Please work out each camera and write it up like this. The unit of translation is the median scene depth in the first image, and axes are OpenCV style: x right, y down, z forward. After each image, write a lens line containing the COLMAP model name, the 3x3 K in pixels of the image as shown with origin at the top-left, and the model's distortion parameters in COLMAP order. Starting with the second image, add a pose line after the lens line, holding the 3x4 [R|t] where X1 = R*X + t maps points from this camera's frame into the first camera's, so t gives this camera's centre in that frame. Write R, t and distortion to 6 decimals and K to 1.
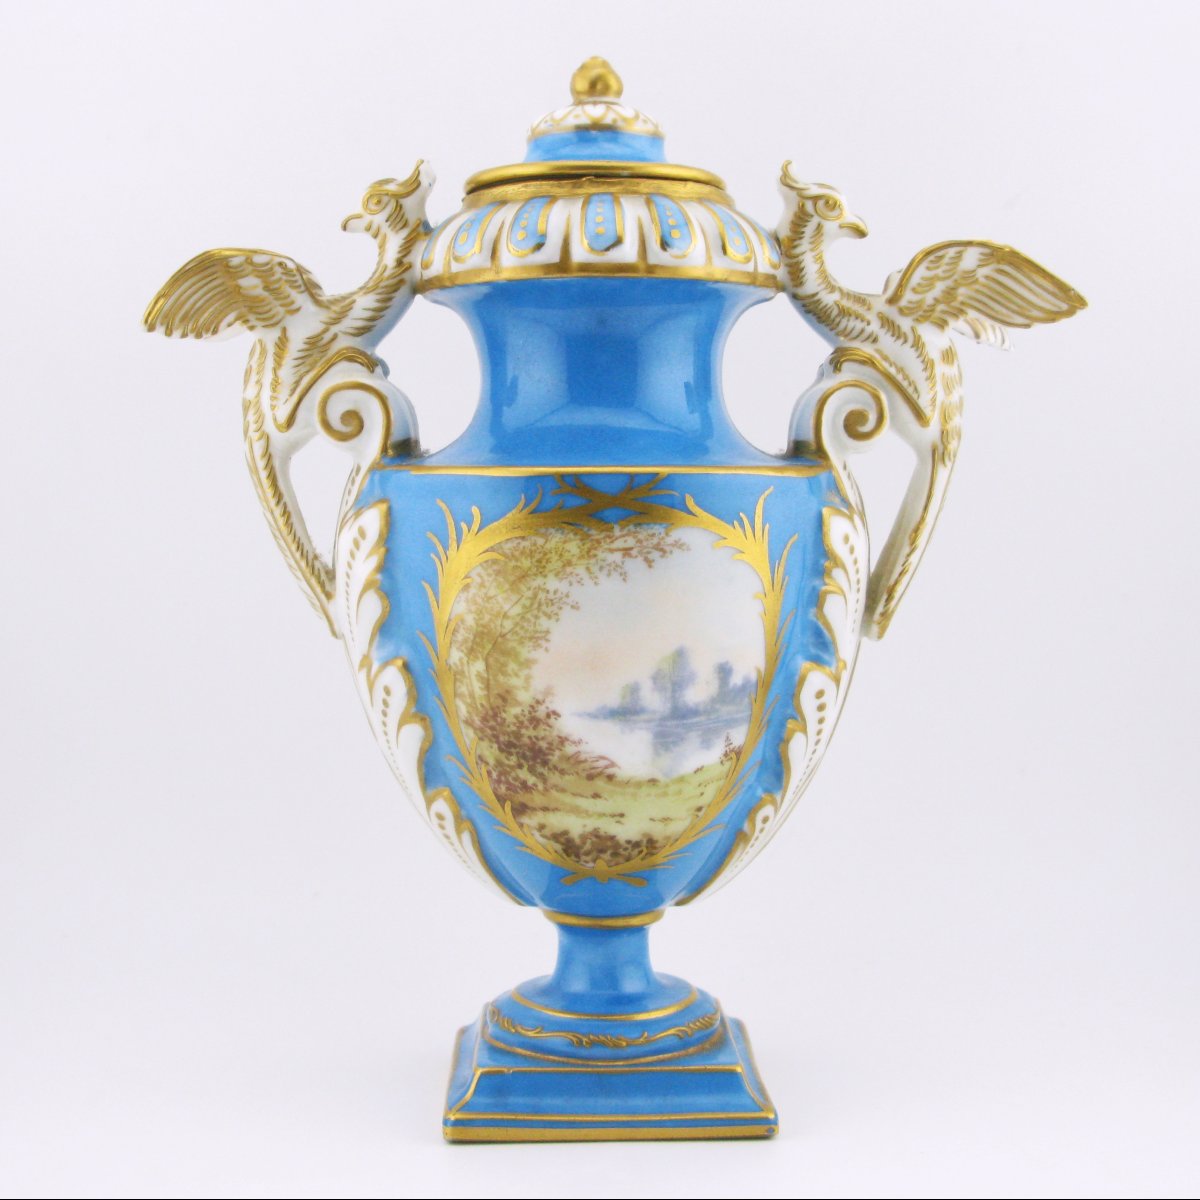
lens RADIAL K [[1989.2, 0, 535.8], [0, 1989.2, 599.2], [0, 0, 1]] dist [-0.190521, 0.059458]
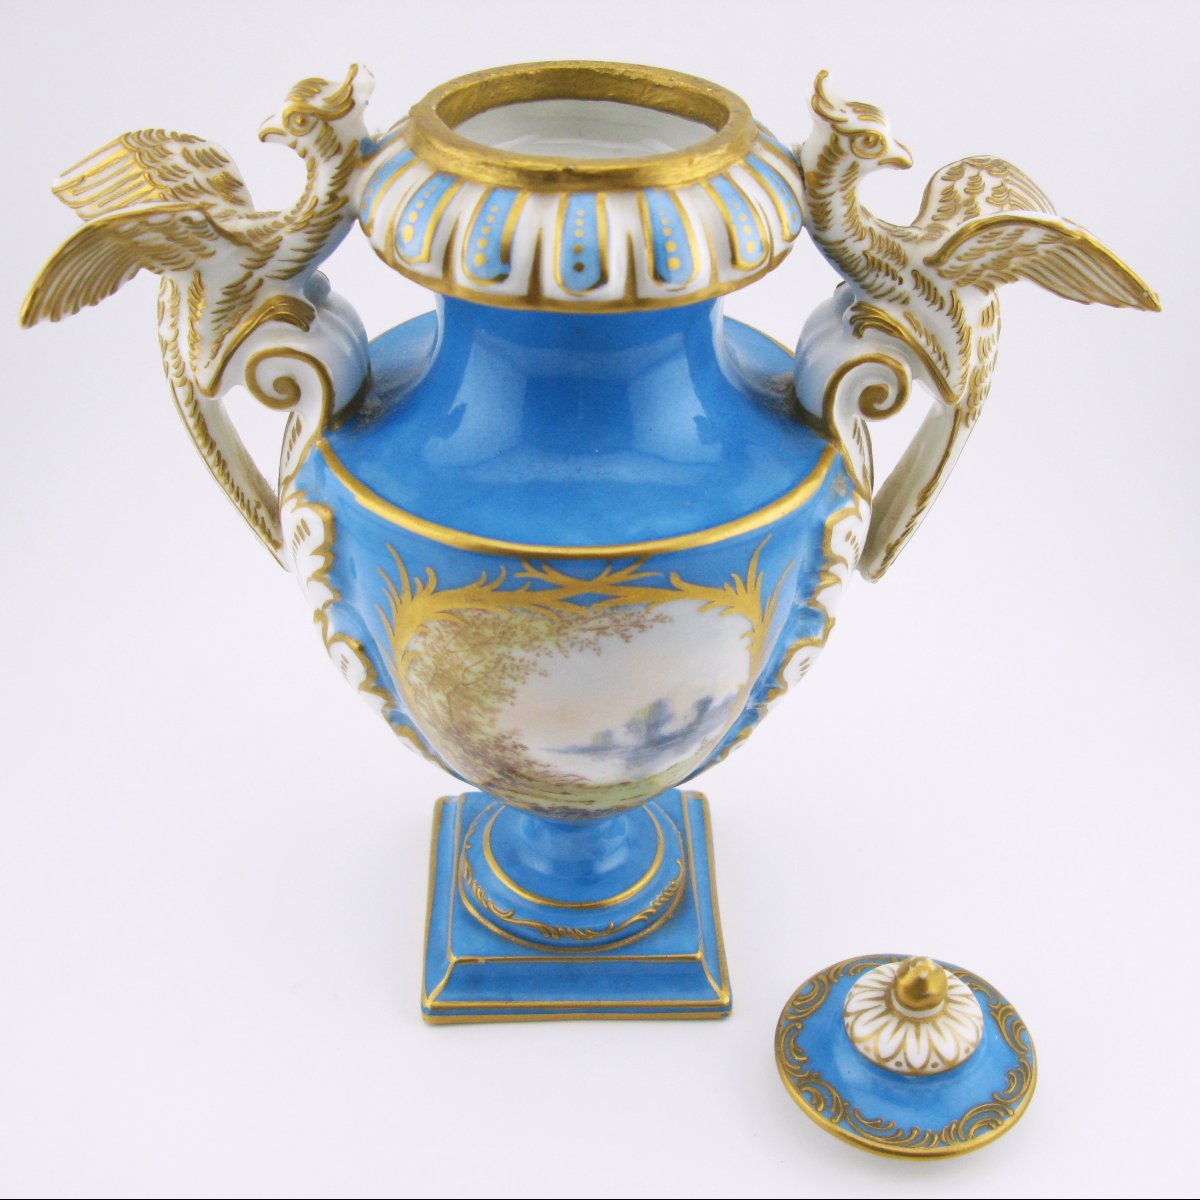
lens RADIAL K [[1699.8, 0, 664.8], [0, 1699.8, 600.5], [0, 0, 1]] dist [-0.245195, 0.176292]
pose [[0.996906, 0.000740, 0.078602, 0.013543], [-0.043272, 0.839969, 0.540906, -0.425202], [-0.065623, -0.542633, 0.837402, 0.350462]]
